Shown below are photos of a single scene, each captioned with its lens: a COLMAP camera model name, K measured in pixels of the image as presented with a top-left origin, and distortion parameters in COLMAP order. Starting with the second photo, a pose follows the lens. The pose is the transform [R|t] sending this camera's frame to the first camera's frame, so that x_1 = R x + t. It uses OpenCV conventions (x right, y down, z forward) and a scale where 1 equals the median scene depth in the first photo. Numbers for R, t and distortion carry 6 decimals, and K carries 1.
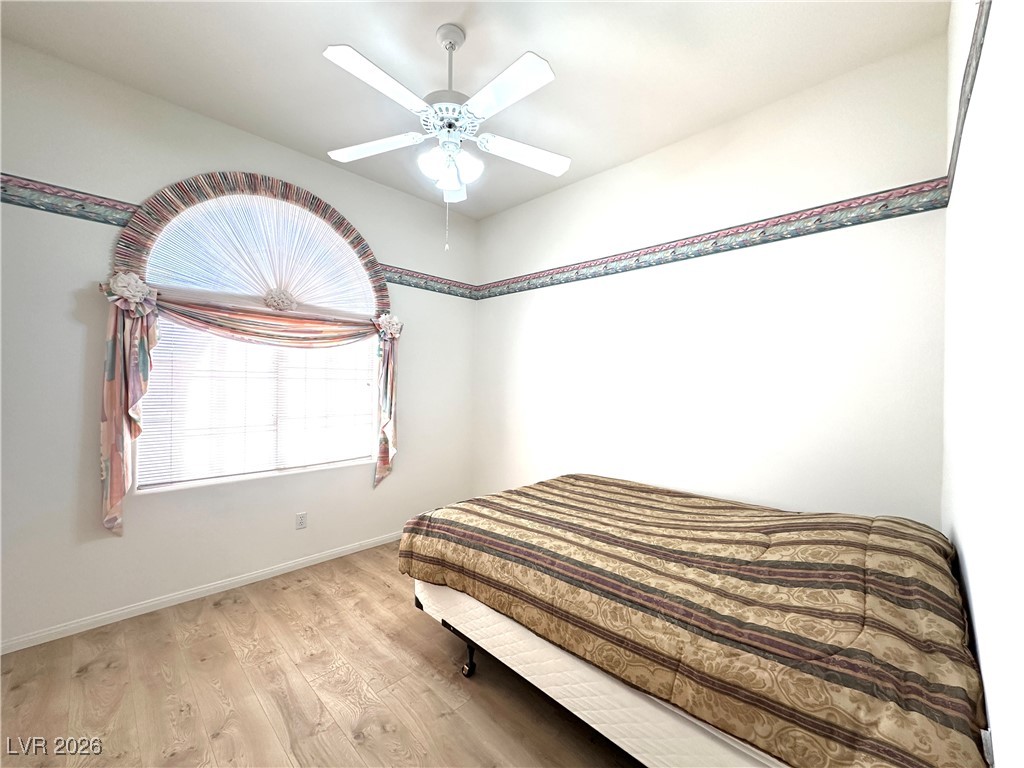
lens RADIAL K [[409.8, 0, 510.5], [0, 409.8, 386.2], [0, 0, 1]] dist [-0.000368, 0.000056]
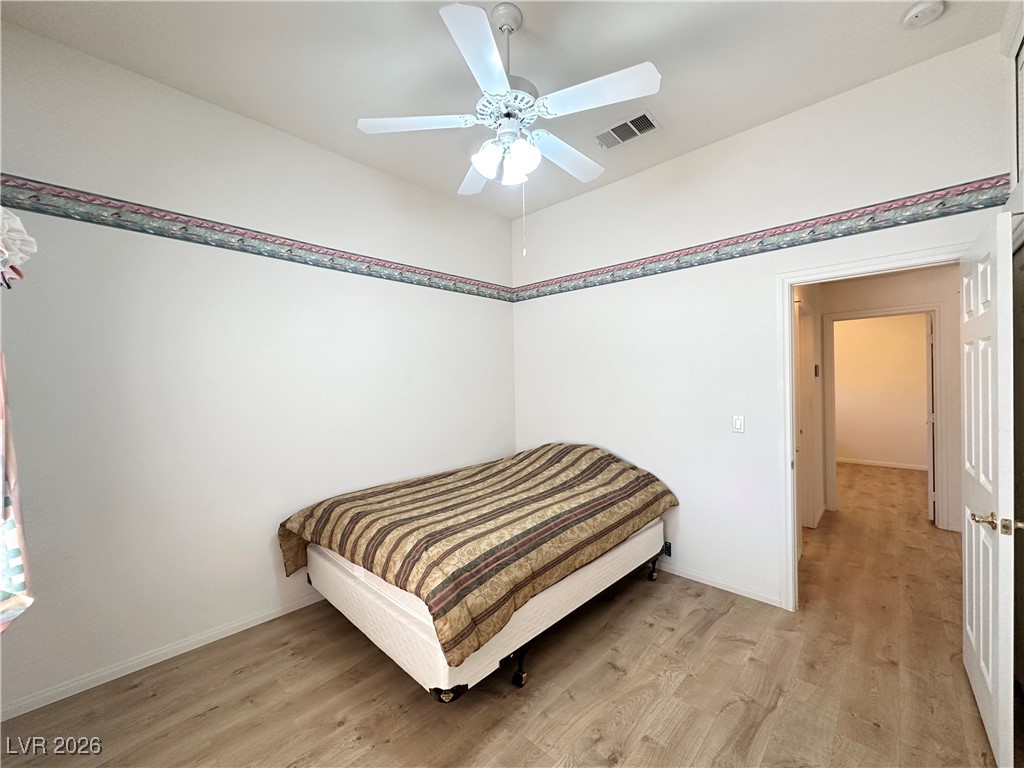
lens RADIAL K [[409.8, 0, 512.0], [0, 409.8, 386.5], [0, 0, 1]] dist [-0.000368, 0.000056]
pose [[-0.012980, -0.026478, 0.999565, -1.076285], [0.023221, 0.999372, 0.026774, -0.049425], [-0.999646, 0.023558, -0.012357, 1.008744]]
